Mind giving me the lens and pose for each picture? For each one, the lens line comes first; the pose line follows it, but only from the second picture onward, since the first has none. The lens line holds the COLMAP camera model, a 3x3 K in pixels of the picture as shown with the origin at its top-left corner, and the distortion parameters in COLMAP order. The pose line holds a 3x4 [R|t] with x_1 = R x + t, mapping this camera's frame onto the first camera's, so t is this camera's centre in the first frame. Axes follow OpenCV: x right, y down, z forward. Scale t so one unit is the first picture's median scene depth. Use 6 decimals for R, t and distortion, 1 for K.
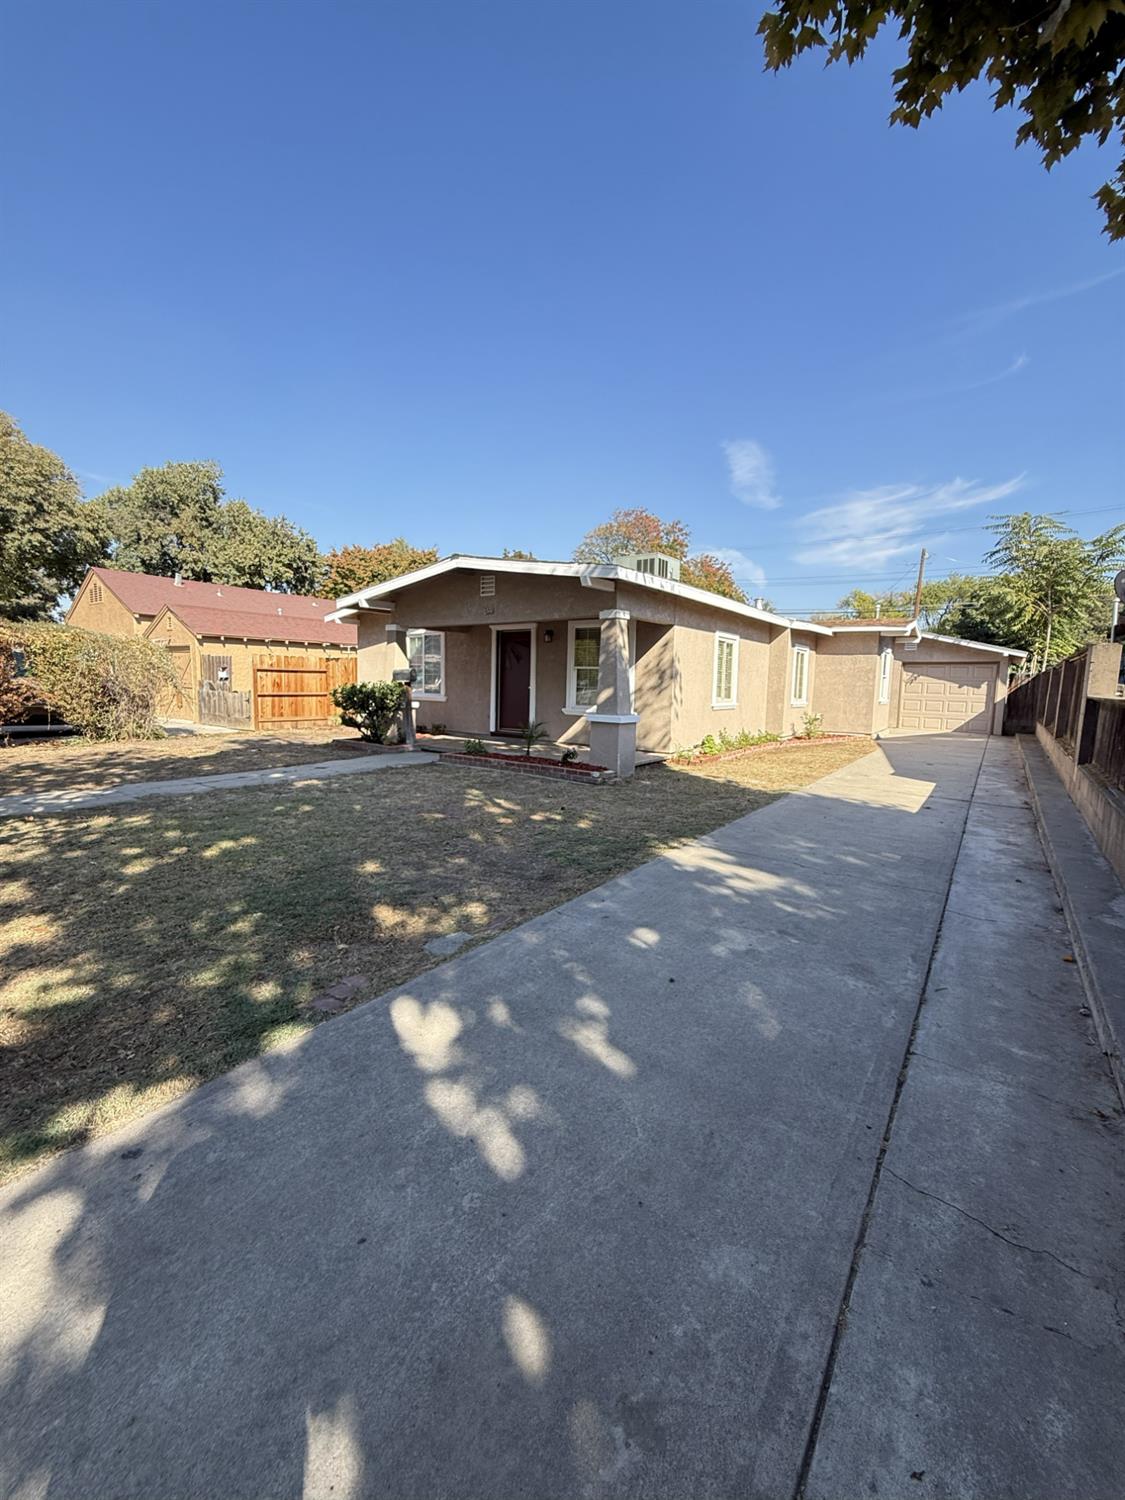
lens RADIAL K [[599.2, 0, 561.0], [0, 599.2, 749.8], [0, 0, 1]] dist [0.000039, 0.000079]
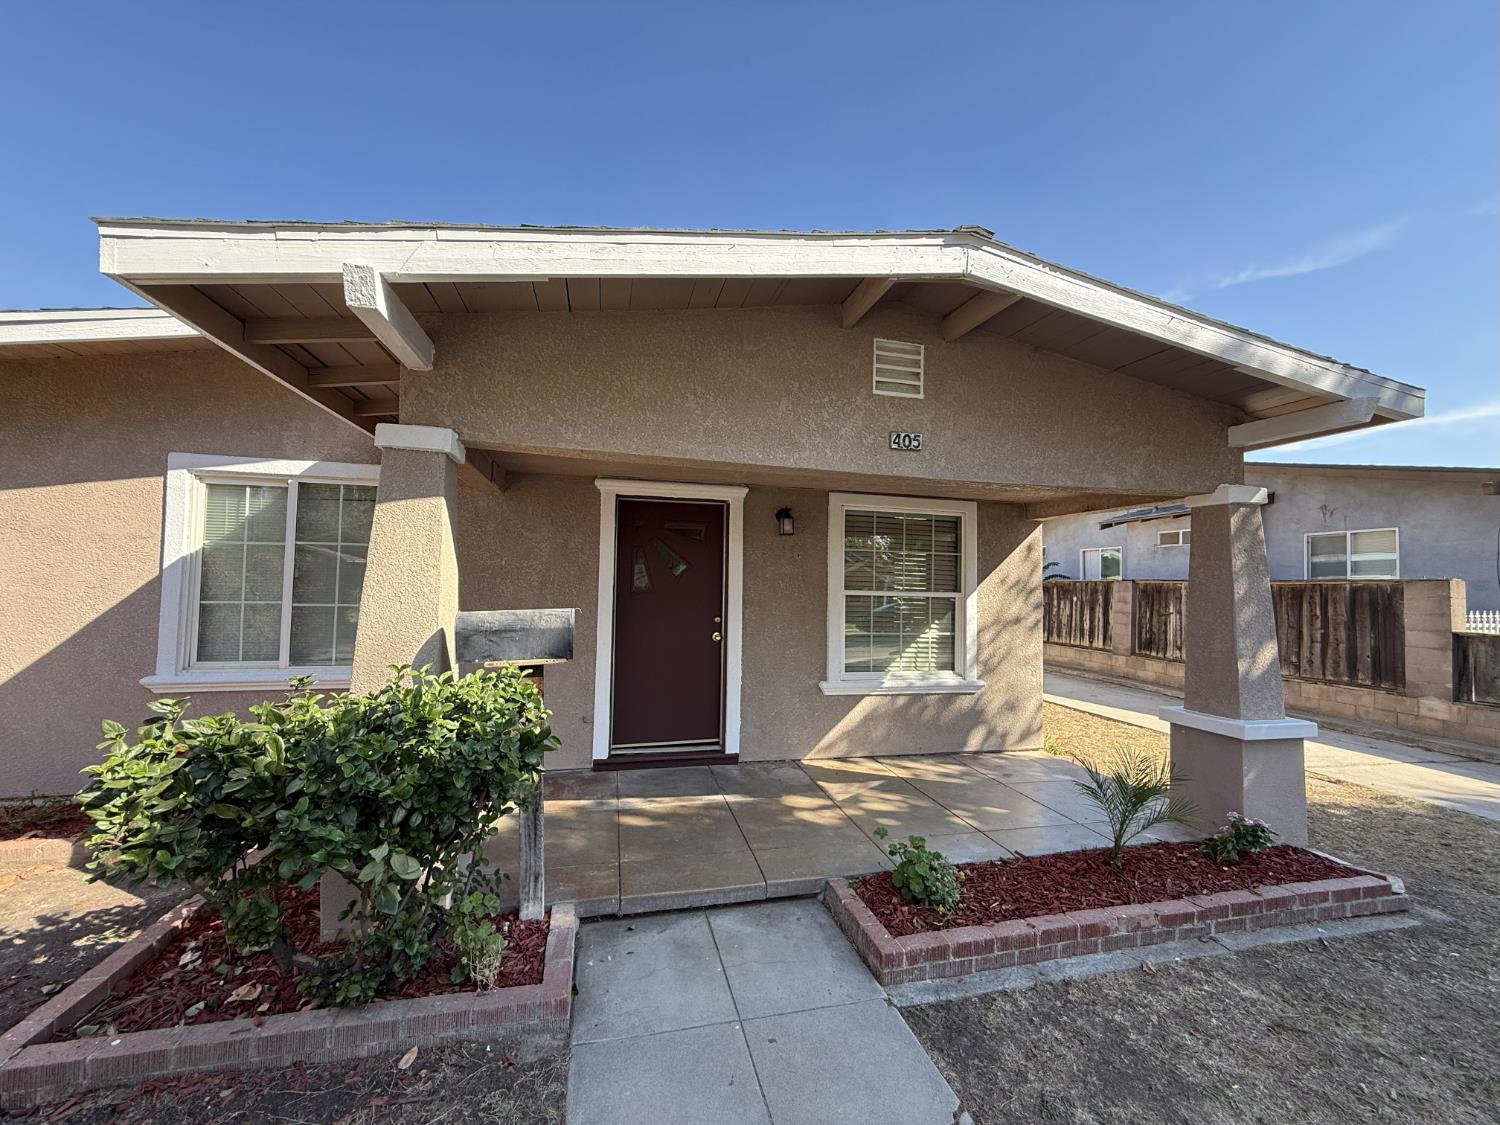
lens RADIAL K [[599.2, 0, 748.9], [0, 599.2, 565.8], [0, 0, 1]] dist [0.000039, 0.000079]
pose [[0.642233, 0.018022, 0.766298, -0.334310], [0.078281, 0.992954, -0.088959, -0.106874], [-0.762502, 0.117119, 0.636297, 0.660807]]
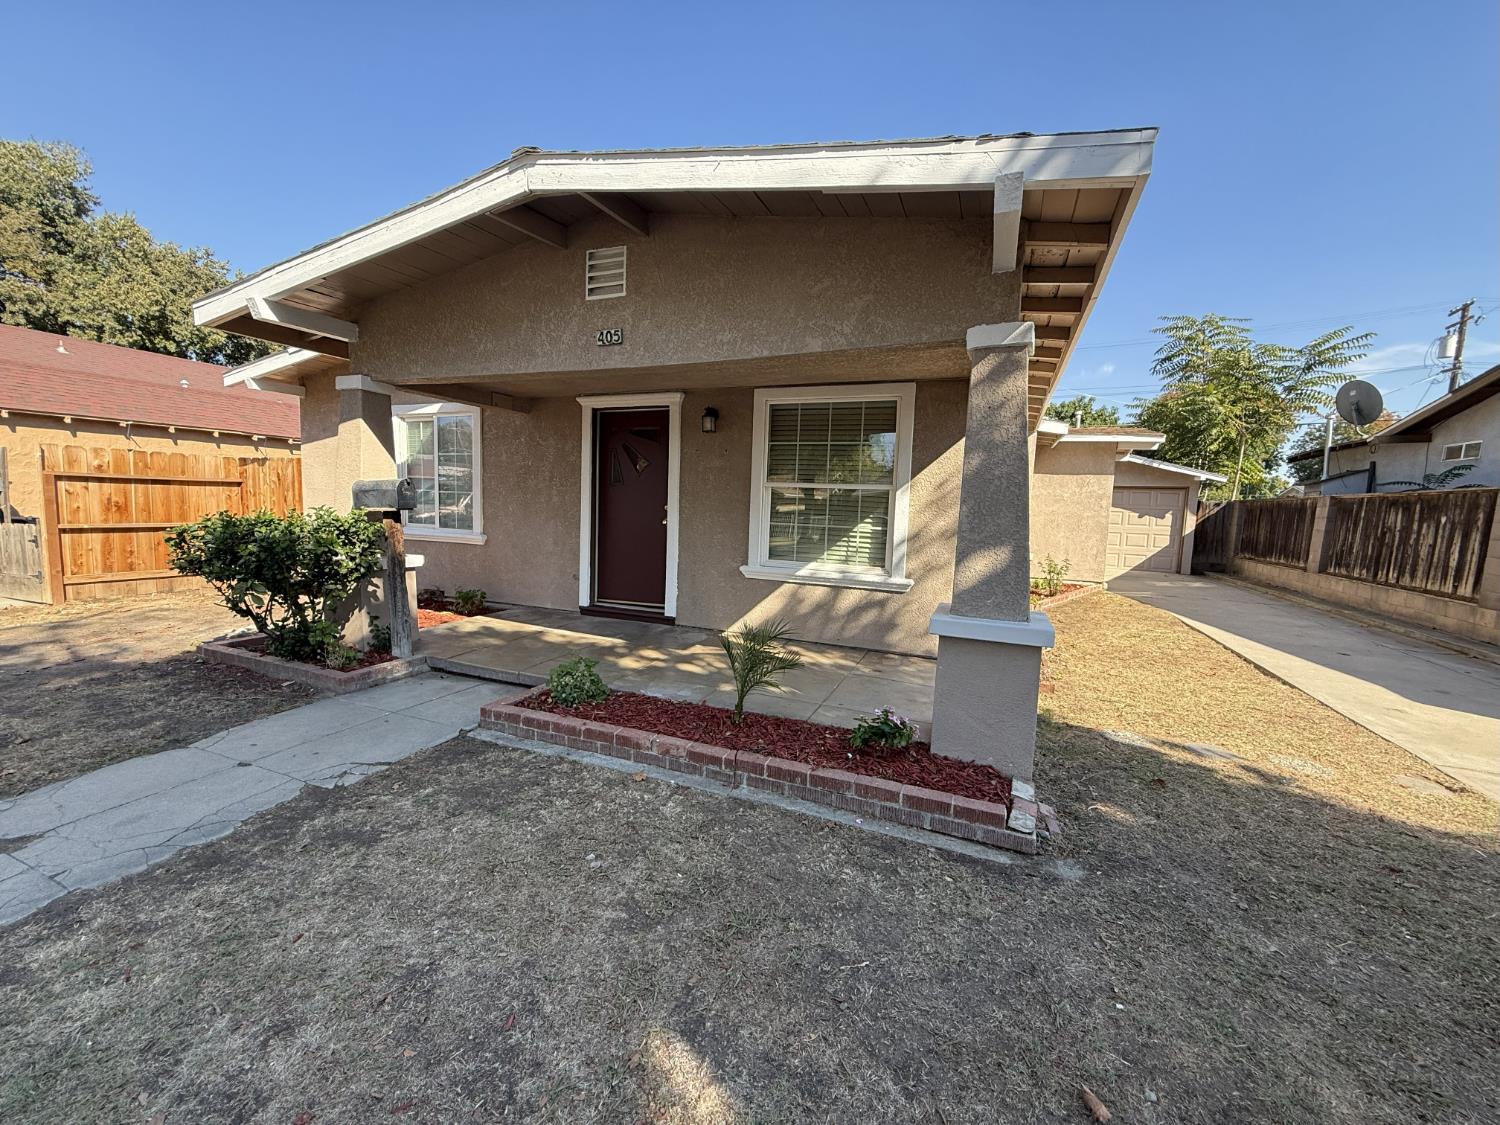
lens RADIAL K [[599.2, 0, 748.7], [0, 599.2, 566.7], [0, 0, 1]] dist [0.000039, 0.000079]
pose [[0.970246, -0.014288, 0.241697, -0.098928], [0.014635, 0.999893, 0.000359, -0.061131], [-0.241677, 0.003189, 0.970352, 0.456539]]
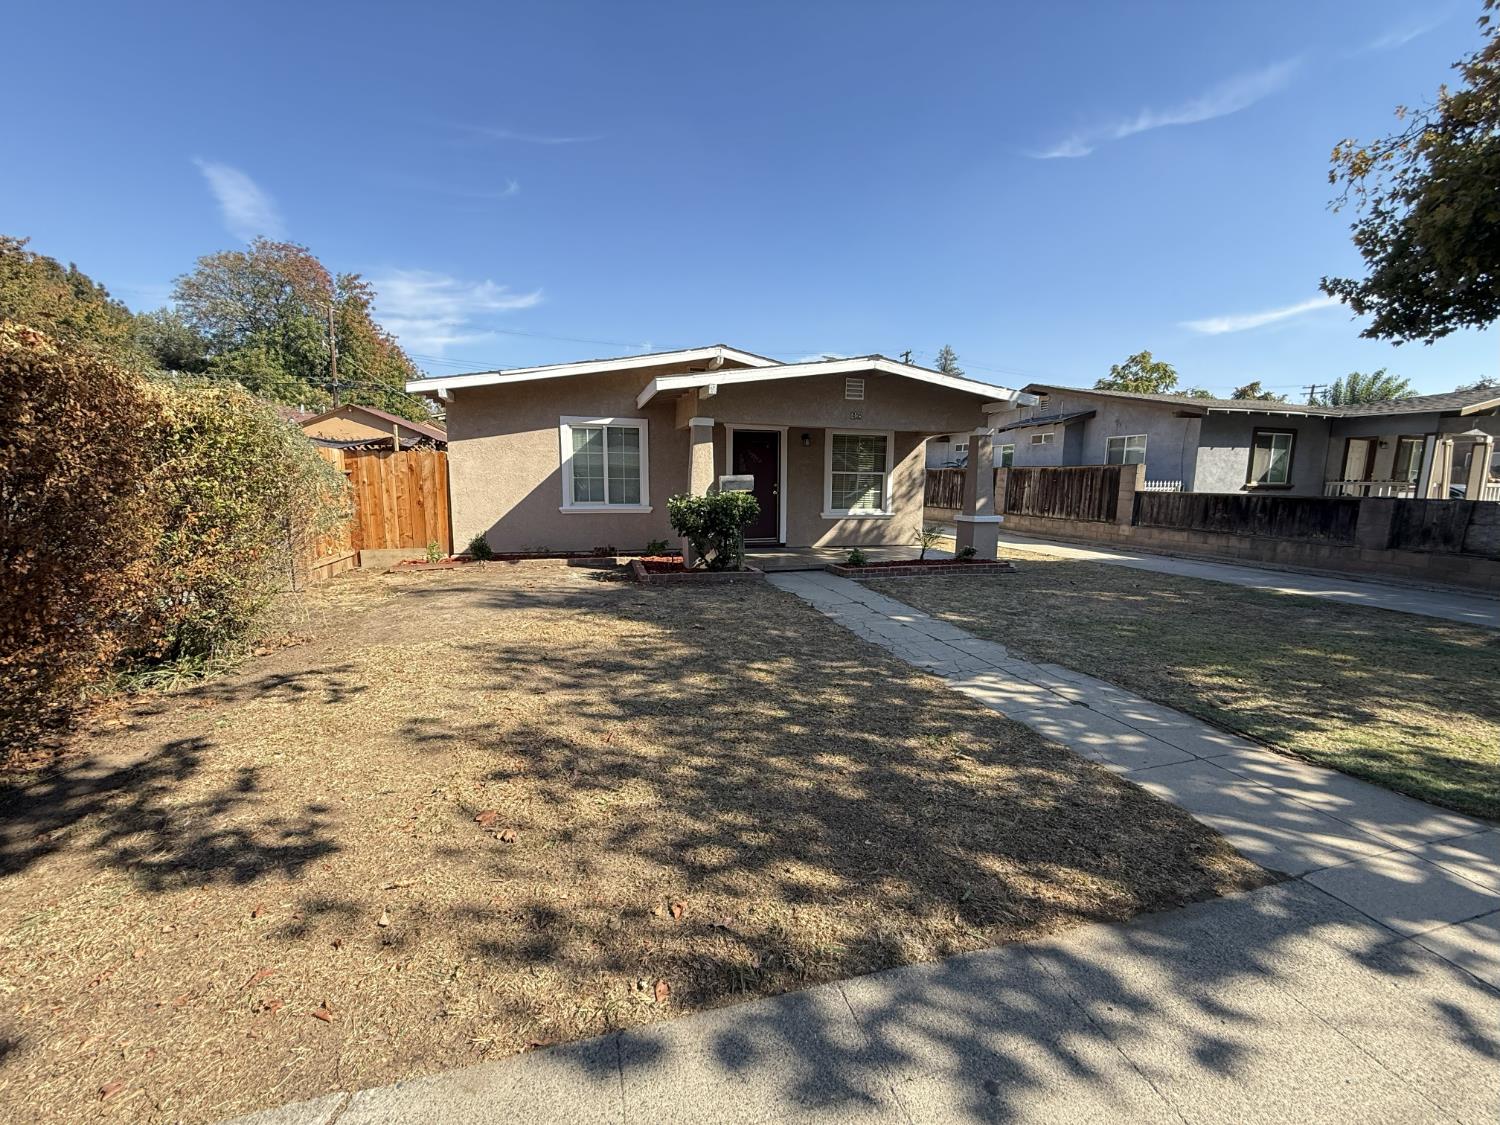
lens RADIAL K [[599.2, 0, 748.3], [0, 599.2, 562.5], [0, 0, 1]] dist [0.000039, 0.000079]
pose [[0.610581, -0.123126, 0.782324, -0.773050], [0.091419, 0.992195, 0.084807, -0.073977], [-0.786660, 0.019738, 0.617071, 0.420937]]
